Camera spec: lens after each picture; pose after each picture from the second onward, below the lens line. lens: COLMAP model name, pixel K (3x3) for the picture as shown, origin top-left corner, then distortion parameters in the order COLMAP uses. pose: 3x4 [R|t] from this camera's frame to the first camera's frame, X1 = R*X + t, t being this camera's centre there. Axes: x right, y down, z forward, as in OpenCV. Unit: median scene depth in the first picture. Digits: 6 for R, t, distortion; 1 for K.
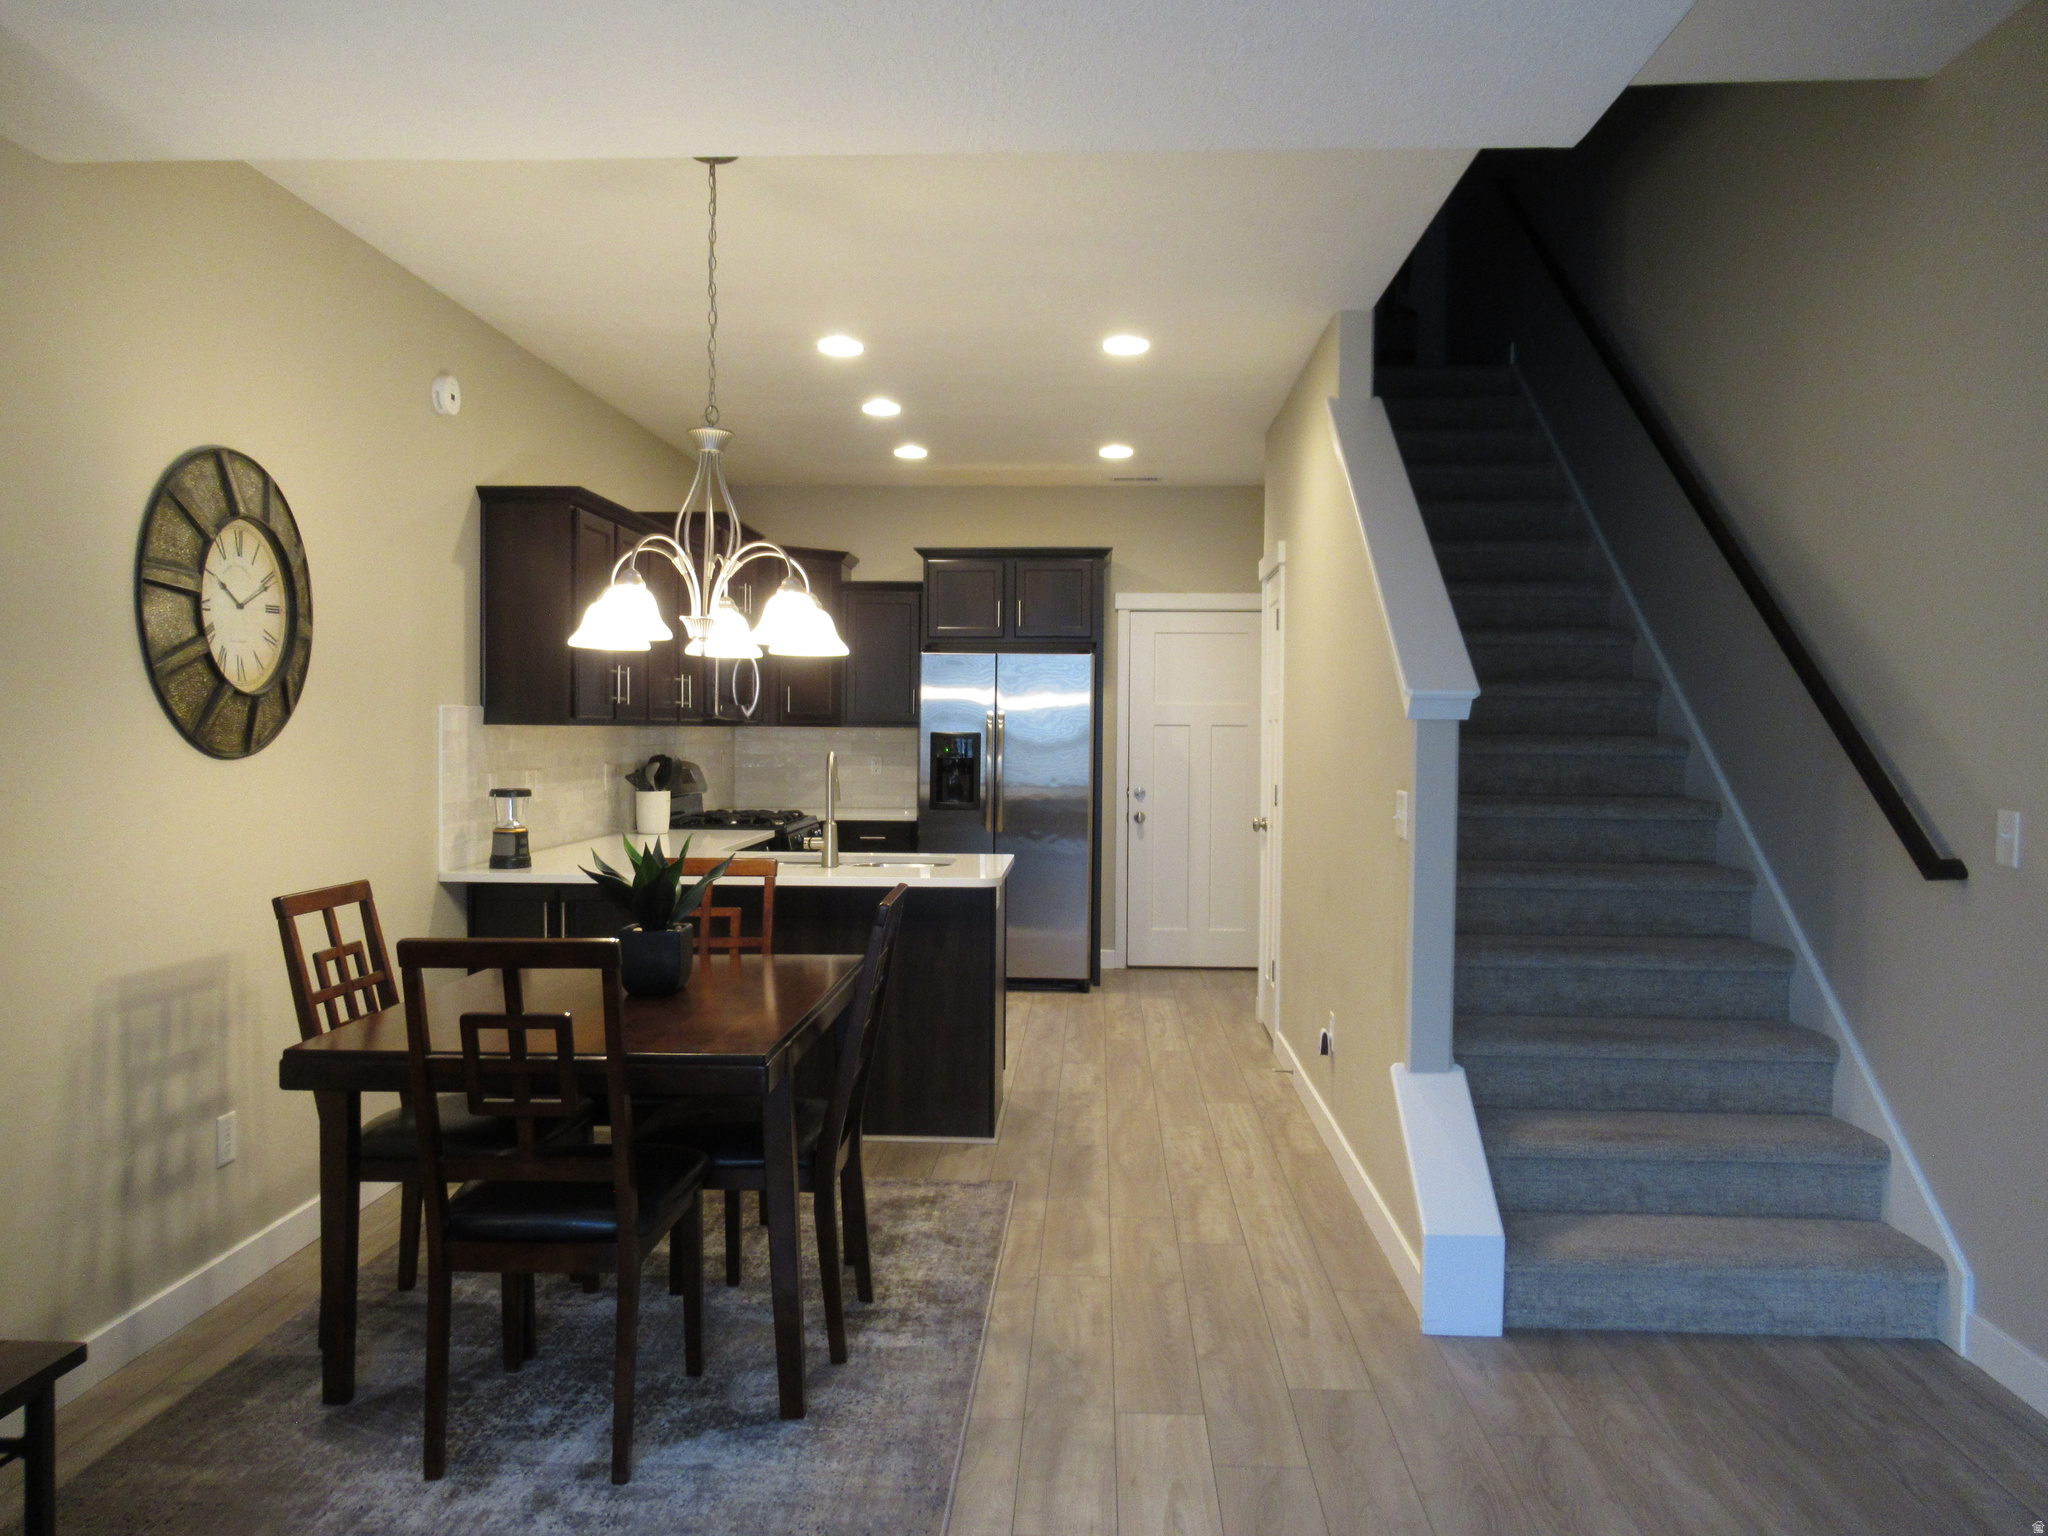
lens RADIAL K [[1497.0, 0, 1024.0], [0, 1497.0, 768.0], [0, 0, 1]] dist [-0.034727, -0.001431]
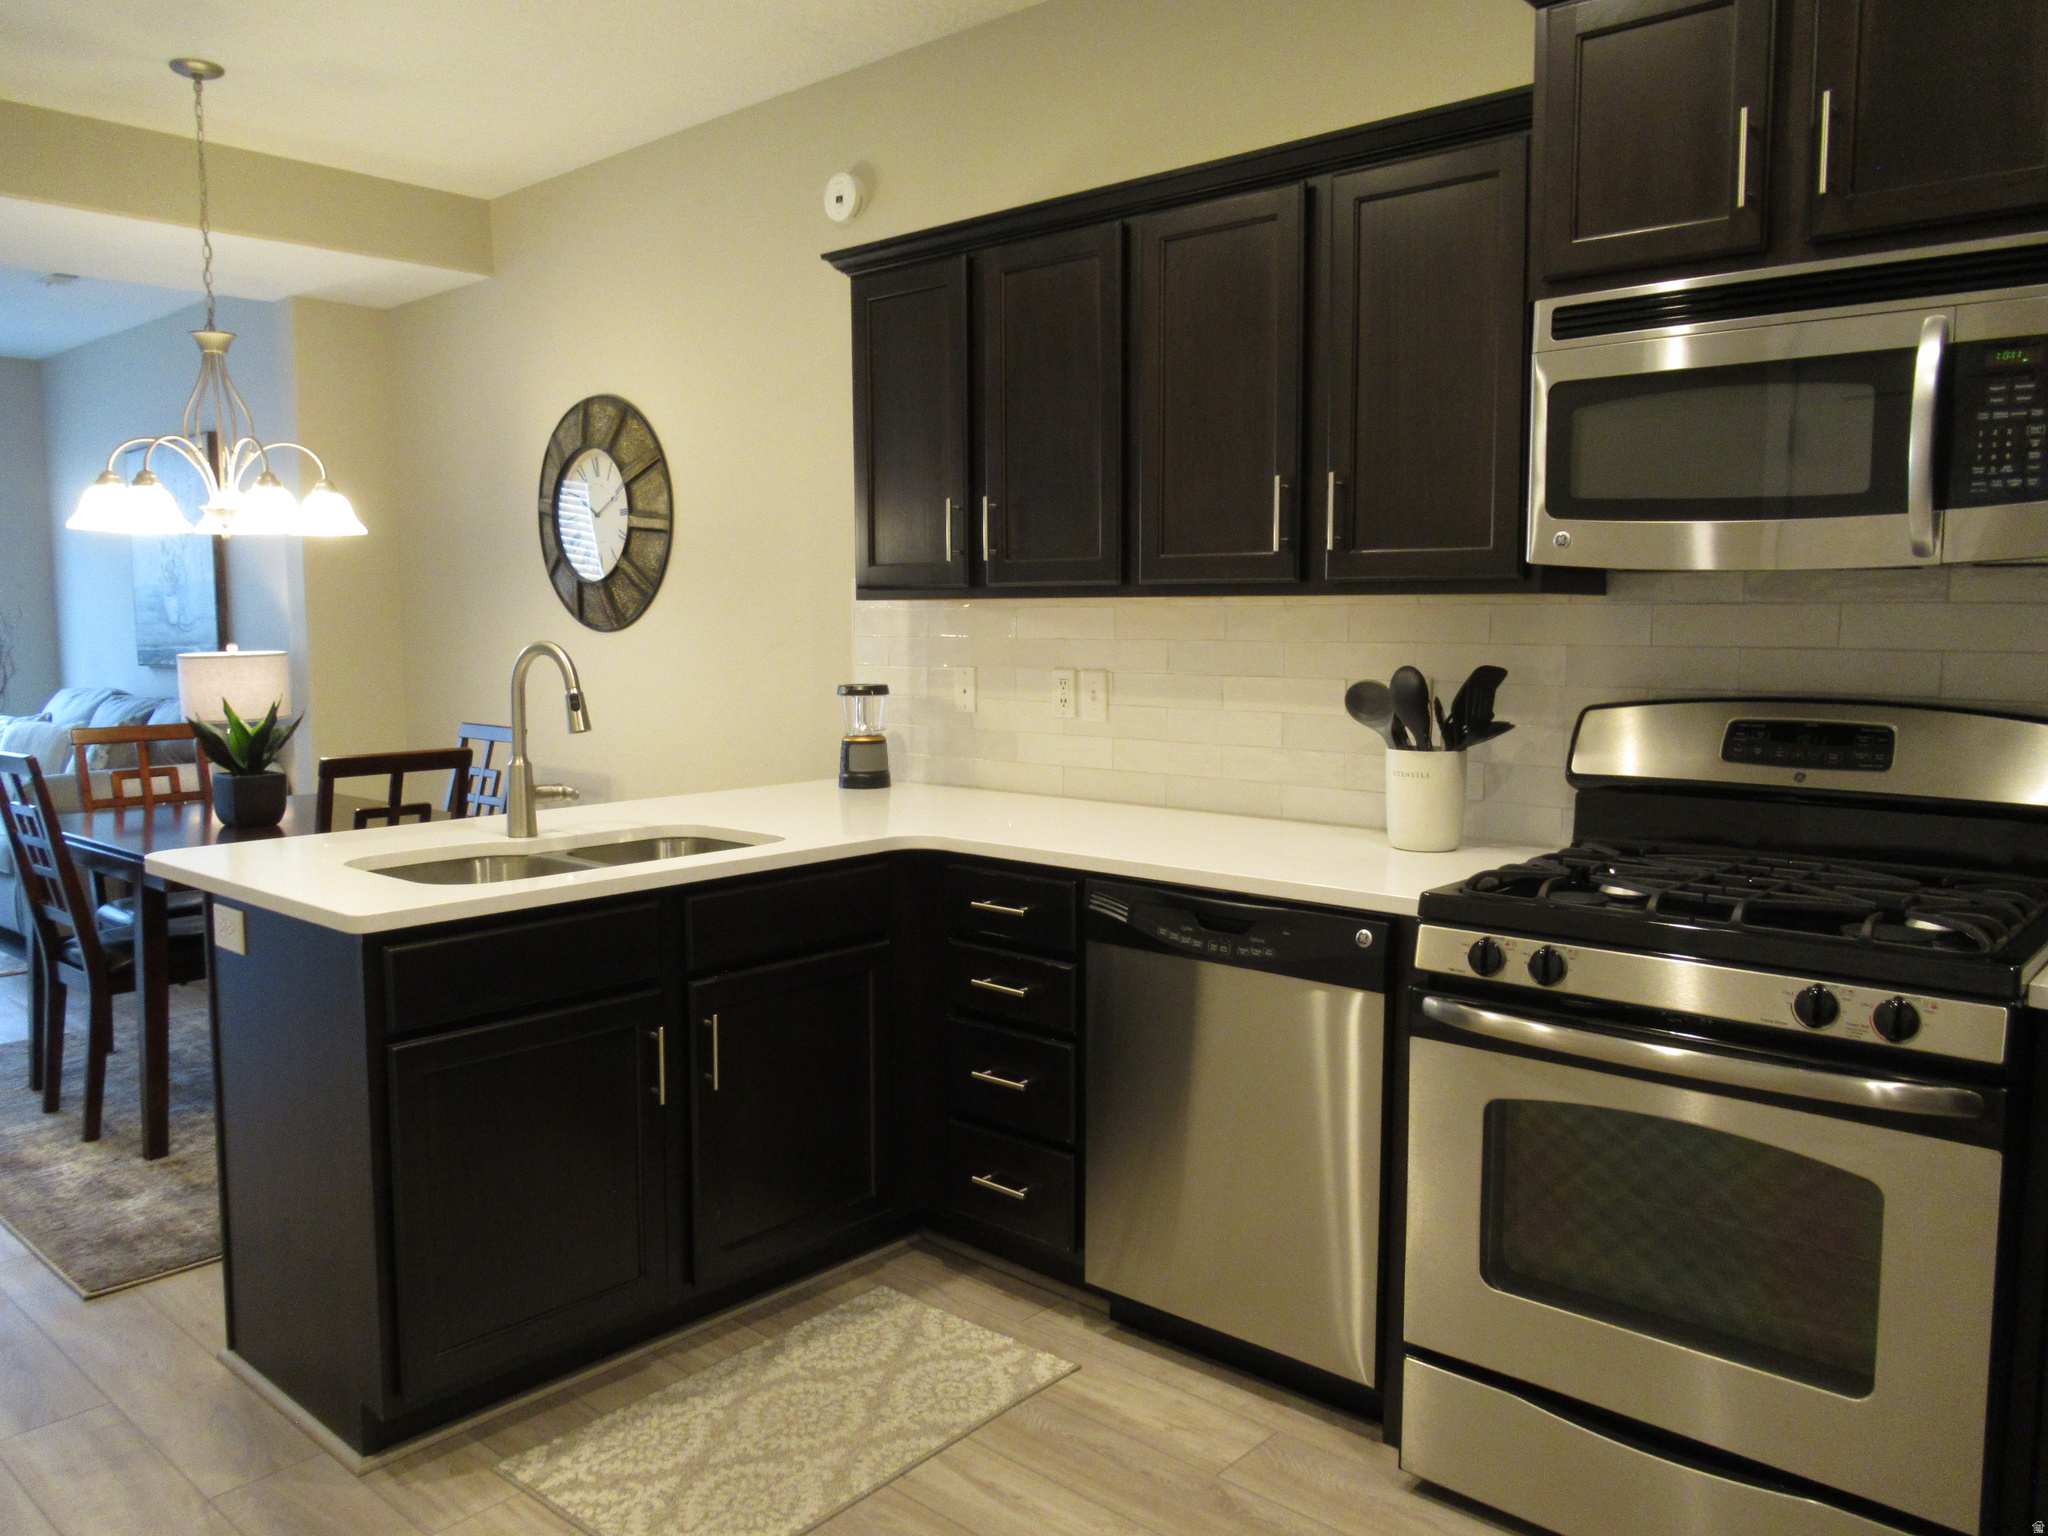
lens RADIAL K [[1508.6, 0, 1024.0], [0, 1508.6, 768.0], [0, 0, 1]] dist [-0.025987, 0.008000]
pose [[-0.625955, 0.075074, -0.776238, 0.218985], [-0.021318, 0.993336, 0.113261, -0.034798], [0.779568, 0.087445, -0.620183, 1.631618]]
